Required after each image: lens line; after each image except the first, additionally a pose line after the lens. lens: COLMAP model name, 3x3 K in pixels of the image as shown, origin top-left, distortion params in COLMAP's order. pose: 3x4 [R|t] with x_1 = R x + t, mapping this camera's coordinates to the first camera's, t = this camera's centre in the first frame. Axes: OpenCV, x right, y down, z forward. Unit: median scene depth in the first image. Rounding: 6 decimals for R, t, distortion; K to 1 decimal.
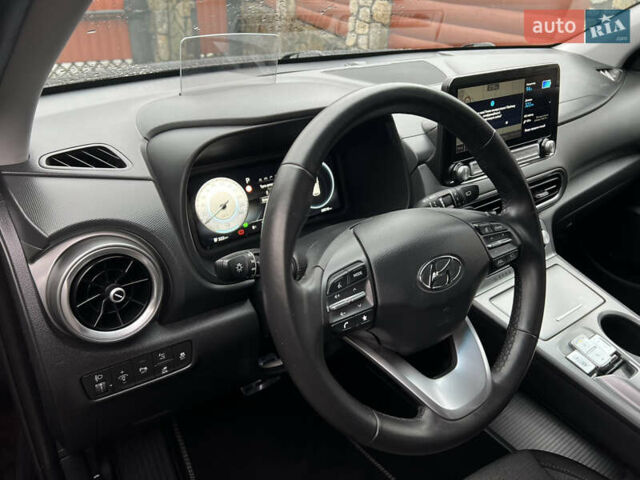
lens RADIAL K [[488.2, 0, 320.0], [0, 488.2, 240.0], [0, 0, 1]] dist [0.003743, 0.001044]
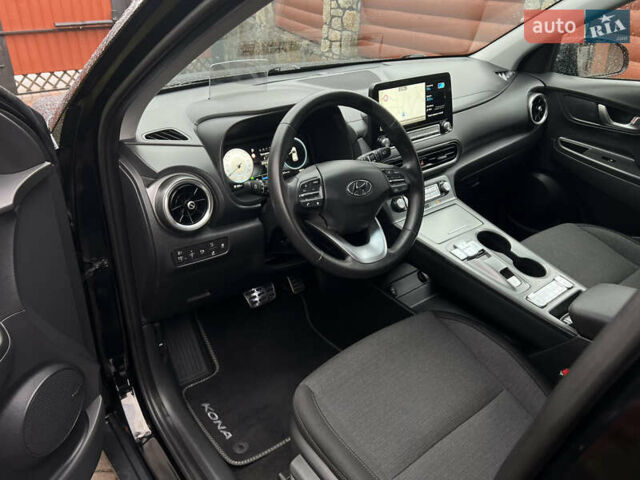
lens RADIAL K [[472.3, 0, 320.0], [0, 472.3, 240.0], [0, 0, 1]] dist [0.025386, -0.003186]
pose [[0.998905, -0.036281, 0.029547, 0.019522], [0.036082, 0.999323, 0.007212, 0.180018], [-0.029789, -0.006138, 0.999537, -0.610243]]
